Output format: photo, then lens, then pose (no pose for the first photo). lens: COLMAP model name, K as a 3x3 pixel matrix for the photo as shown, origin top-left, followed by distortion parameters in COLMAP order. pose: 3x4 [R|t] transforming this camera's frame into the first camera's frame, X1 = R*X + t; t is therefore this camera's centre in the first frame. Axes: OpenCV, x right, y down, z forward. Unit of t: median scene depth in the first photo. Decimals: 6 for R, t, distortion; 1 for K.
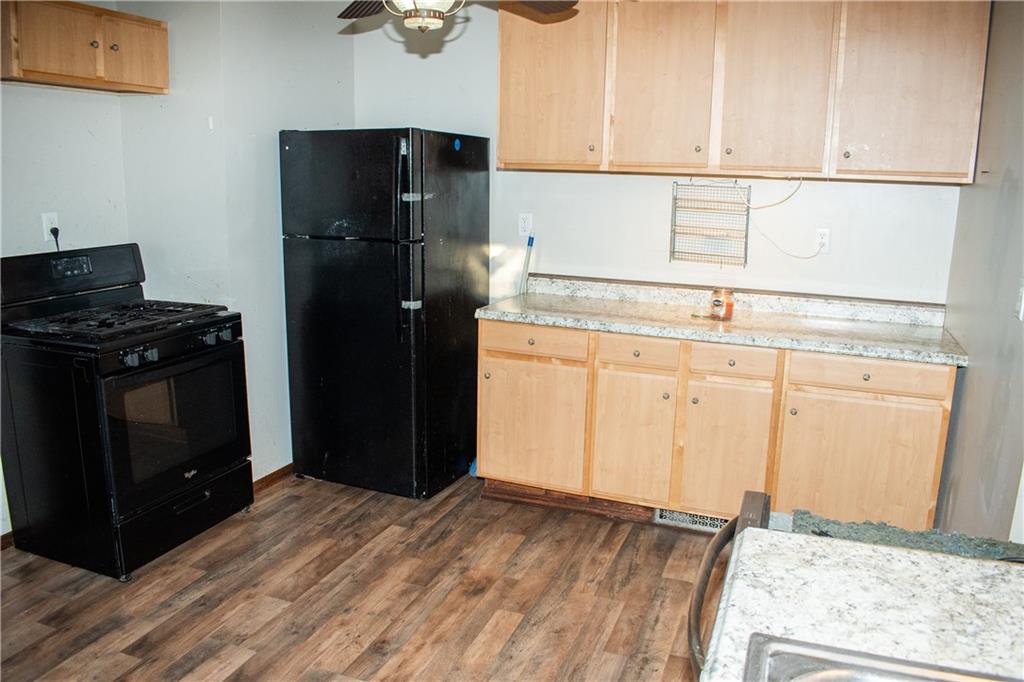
lens RADIAL K [[816.2, 0, 511.0], [0, 816.2, 341.8], [0, 0, 1]] dist [-0.006501, -0.004612]
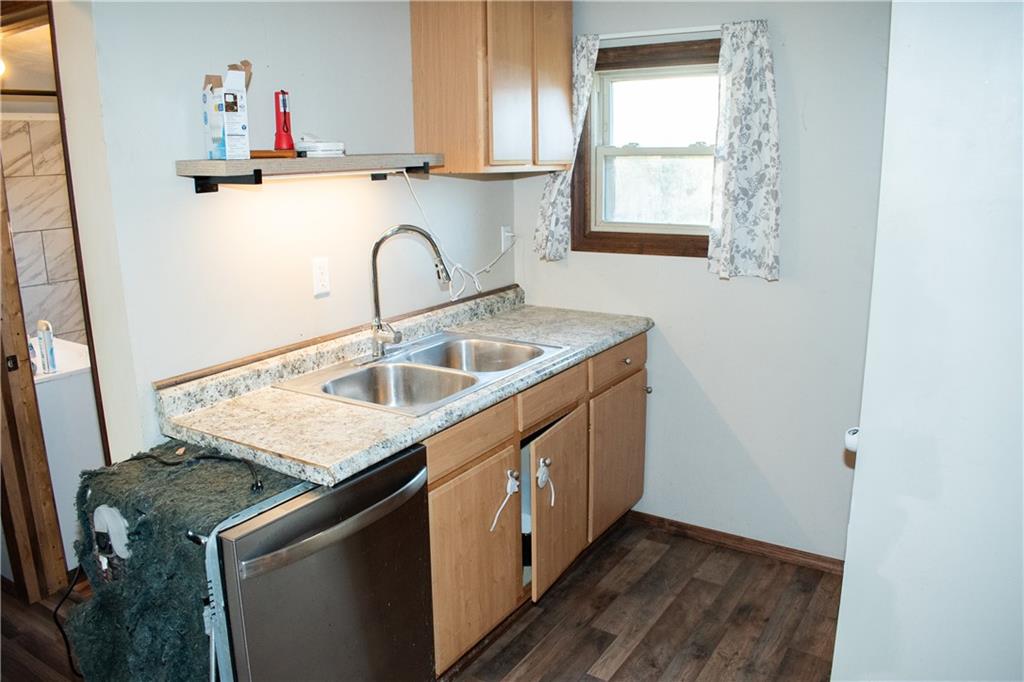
lens RADIAL K [[816.2, 0, 511.2], [0, 816.2, 344.7], [0, 0, 1]] dist [-0.006501, -0.004612]
pose [[-0.977172, -0.076192, 0.198316, -0.264259], [0.021041, 0.894178, 0.447218, -0.586473], [-0.211404, 0.441182, -0.872162, 2.252677]]
